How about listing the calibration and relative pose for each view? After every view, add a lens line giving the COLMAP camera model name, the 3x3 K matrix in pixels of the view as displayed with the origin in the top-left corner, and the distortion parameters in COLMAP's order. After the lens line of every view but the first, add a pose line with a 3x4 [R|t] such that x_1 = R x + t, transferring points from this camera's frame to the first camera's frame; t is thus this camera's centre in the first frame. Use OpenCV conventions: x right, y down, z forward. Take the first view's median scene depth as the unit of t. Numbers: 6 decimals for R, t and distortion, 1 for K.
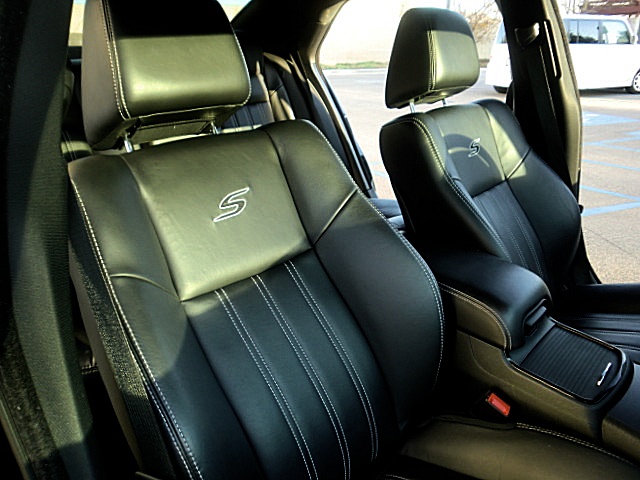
lens RADIAL K [[499.1, 0, 319.6], [0, 499.1, 242.2], [0, 0, 1]] dist [-0.167822, 0.225353]
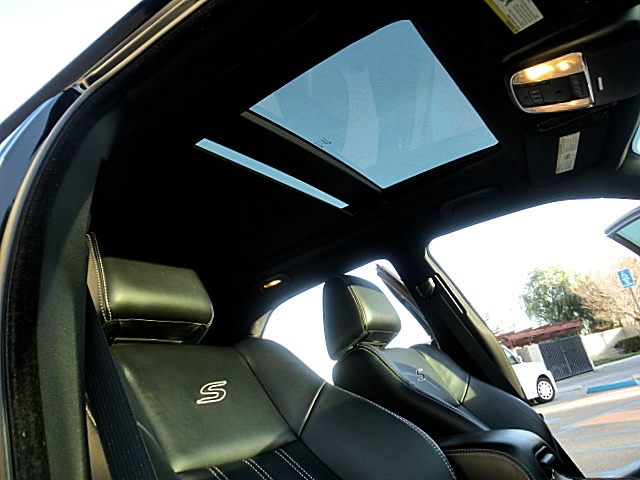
lens RADIAL K [[499.1, 0, 319.6], [0, 499.1, 242.2], [0, 0, 1]] dist [-0.167822, 0.225353]
pose [[0.966110, -0.145503, 0.213217, -0.120068], [0.252323, 0.706567, -0.661133, 0.371595], [-0.054455, 0.692526, 0.719335, 0.063741]]
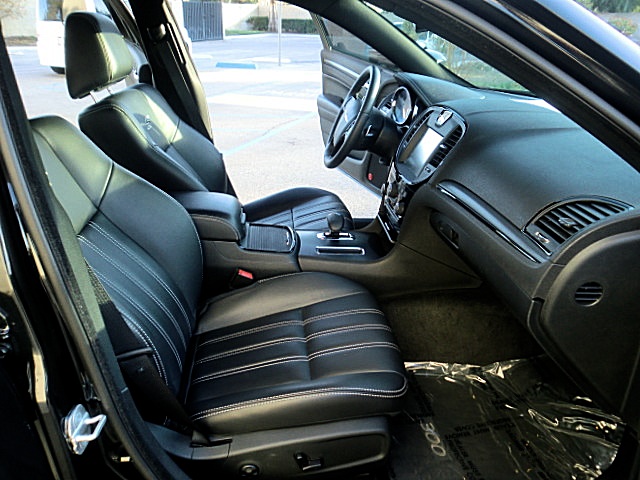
lens RADIAL K [[499.1, 0, 319.6], [0, 499.1, 242.2], [0, 0, 1]] dist [-0.167822, 0.225353]
pose [[0.665677, -0.284191, 0.690006, -0.535536], [0.254661, 0.955650, 0.147919, 0.052047], [-0.701442, 0.077251, 0.708527, -0.312223]]
